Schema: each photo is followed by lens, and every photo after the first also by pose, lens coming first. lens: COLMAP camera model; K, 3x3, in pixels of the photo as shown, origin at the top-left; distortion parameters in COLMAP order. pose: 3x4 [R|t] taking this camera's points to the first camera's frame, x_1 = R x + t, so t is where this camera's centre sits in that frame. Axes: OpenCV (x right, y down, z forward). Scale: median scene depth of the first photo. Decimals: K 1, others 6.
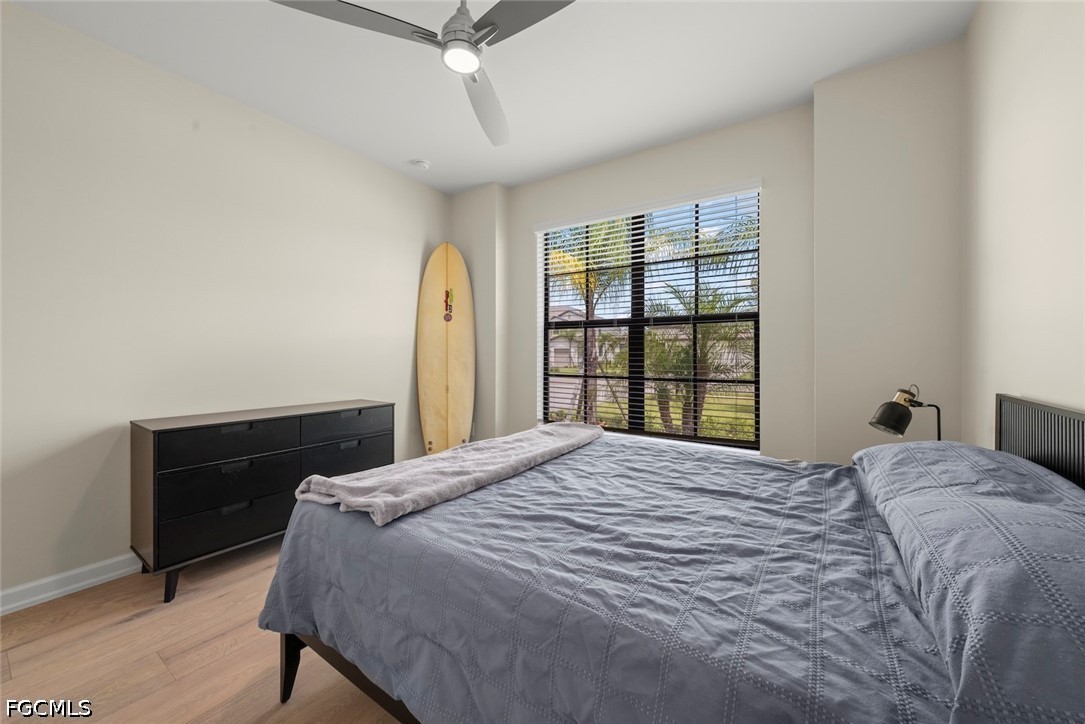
lens RADIAL K [[423.2, 0, 542.5], [0, 423.2, 362.0], [0, 0, 1]] dist [-0.002560, -0.000168]
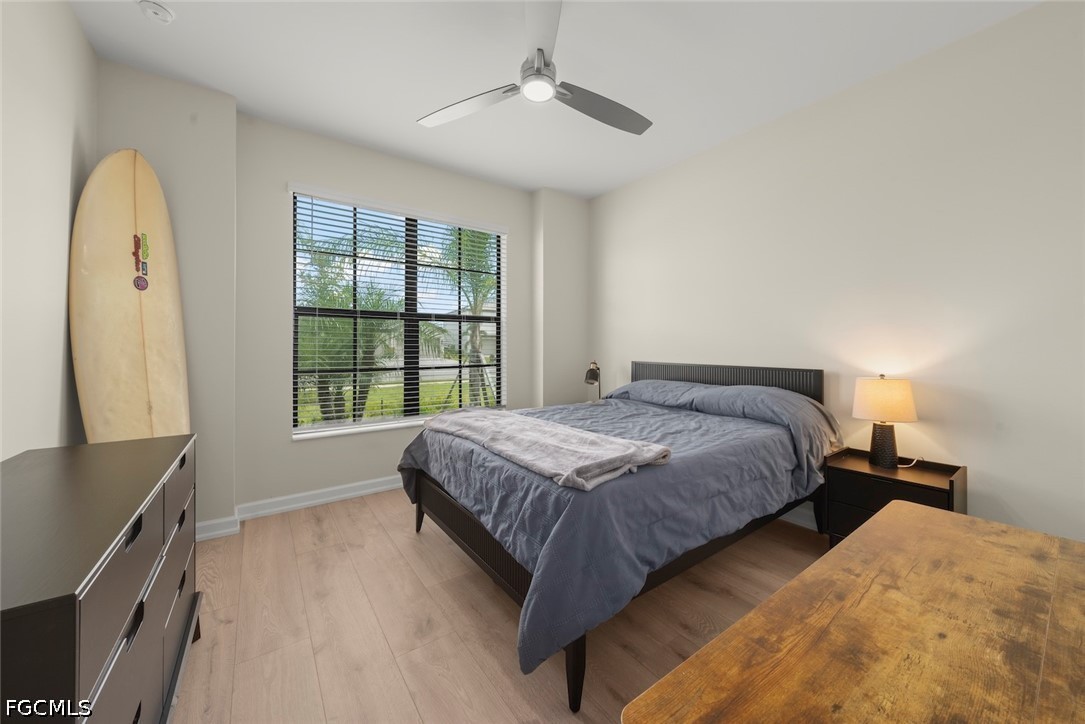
lens RADIAL K [[387.6, 0, 517.8], [0, 387.6, 353.9], [0, 0, 1]] dist [0.000774, 0.000218]
pose [[0.352655, -0.021914, 0.935497, -0.600199], [0.018787, 0.999690, 0.016336, -0.009887], [-0.935565, 0.011815, 0.352958, 0.380230]]
